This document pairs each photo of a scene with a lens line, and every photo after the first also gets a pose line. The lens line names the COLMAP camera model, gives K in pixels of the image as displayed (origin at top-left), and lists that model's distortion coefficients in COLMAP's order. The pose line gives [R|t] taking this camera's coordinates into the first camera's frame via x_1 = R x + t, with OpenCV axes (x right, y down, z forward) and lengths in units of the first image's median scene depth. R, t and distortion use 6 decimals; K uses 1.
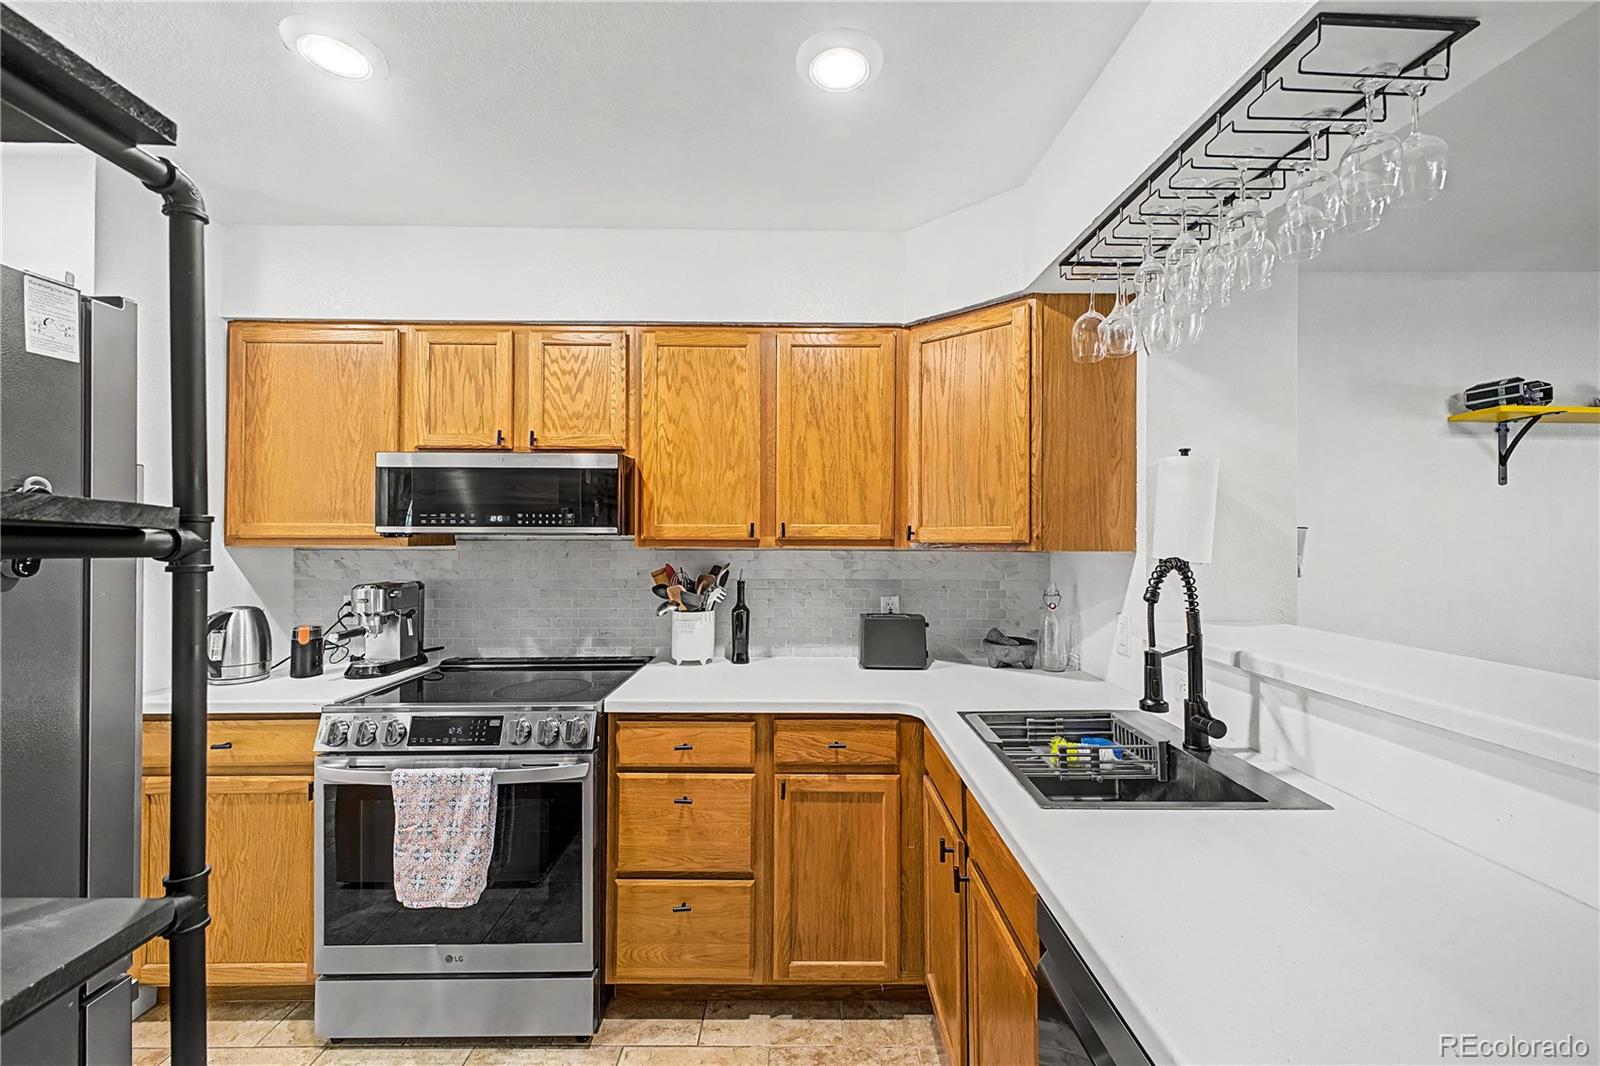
lens RADIAL K [[630.2, 0, 806.5], [0, 630.2, 534.6], [0, 0, 1]] dist [0.027052, -0.012991]
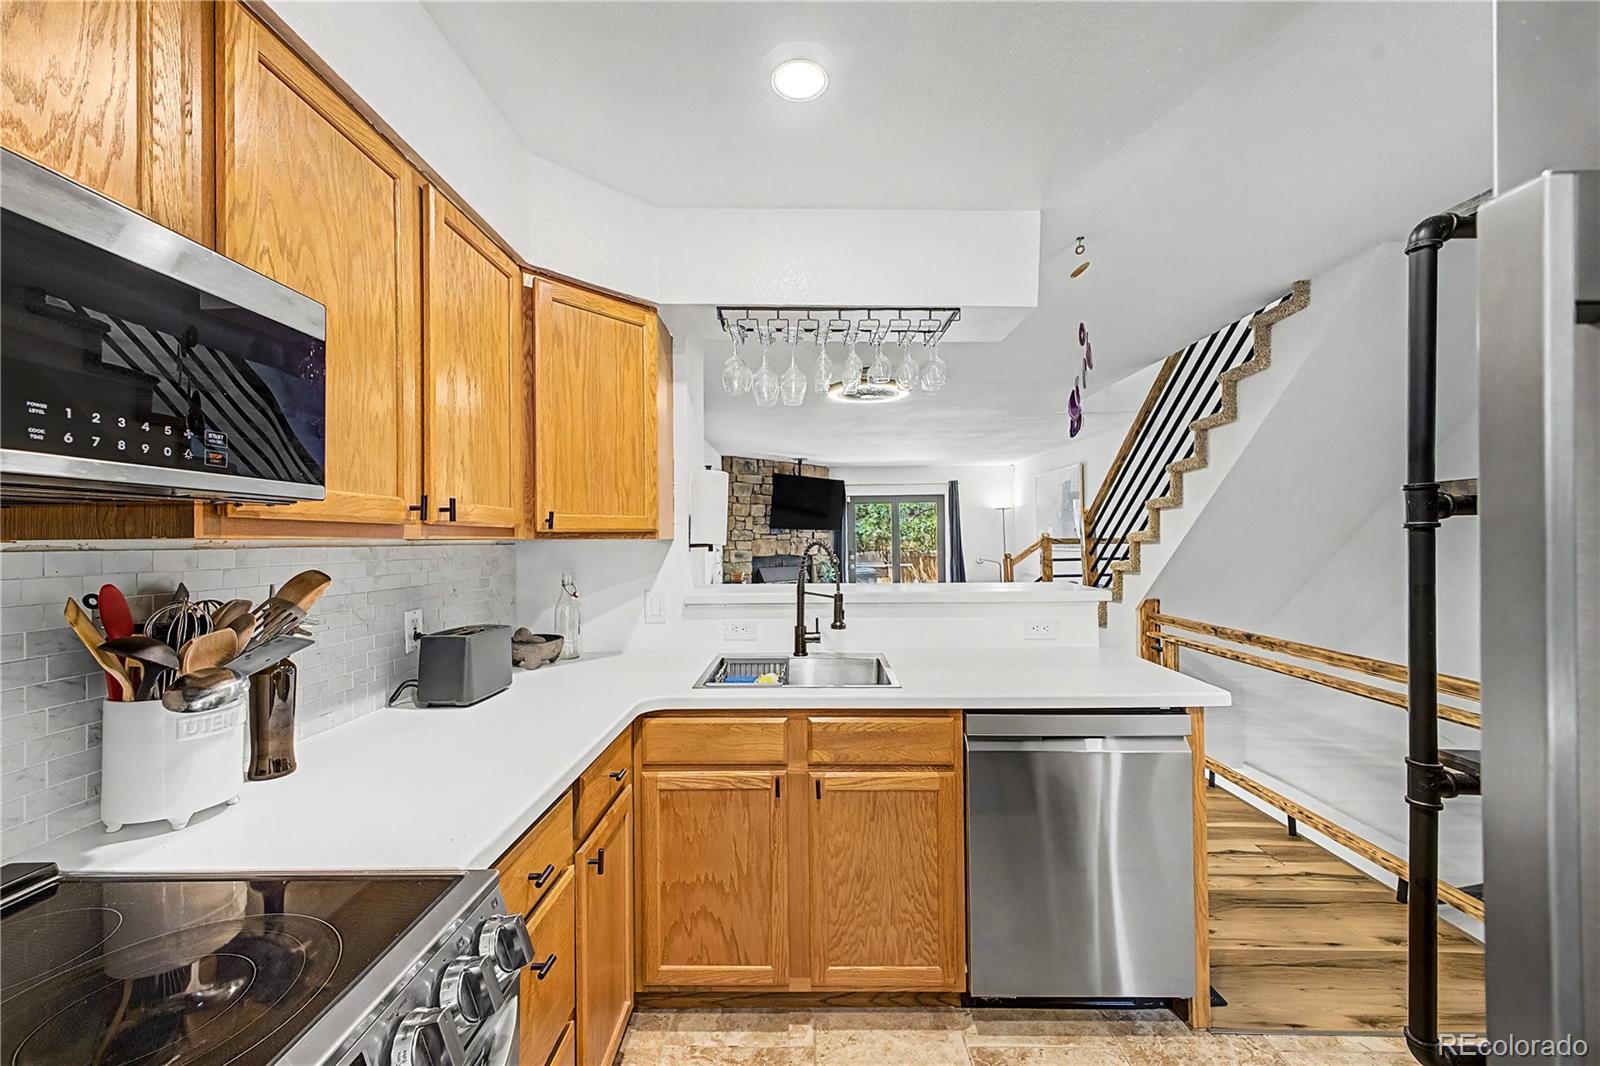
lens RADIAL K [[630.2, 0, 806.5], [0, 630.2, 534.6], [0, 0, 1]] dist [0.027052, -0.012991]
pose [[0.006870, 0.005443, 0.999962, -0.616992], [0.008366, 0.999950, -0.005500, 0.022257], [-0.999941, 0.008403, 0.006825, 0.595720]]
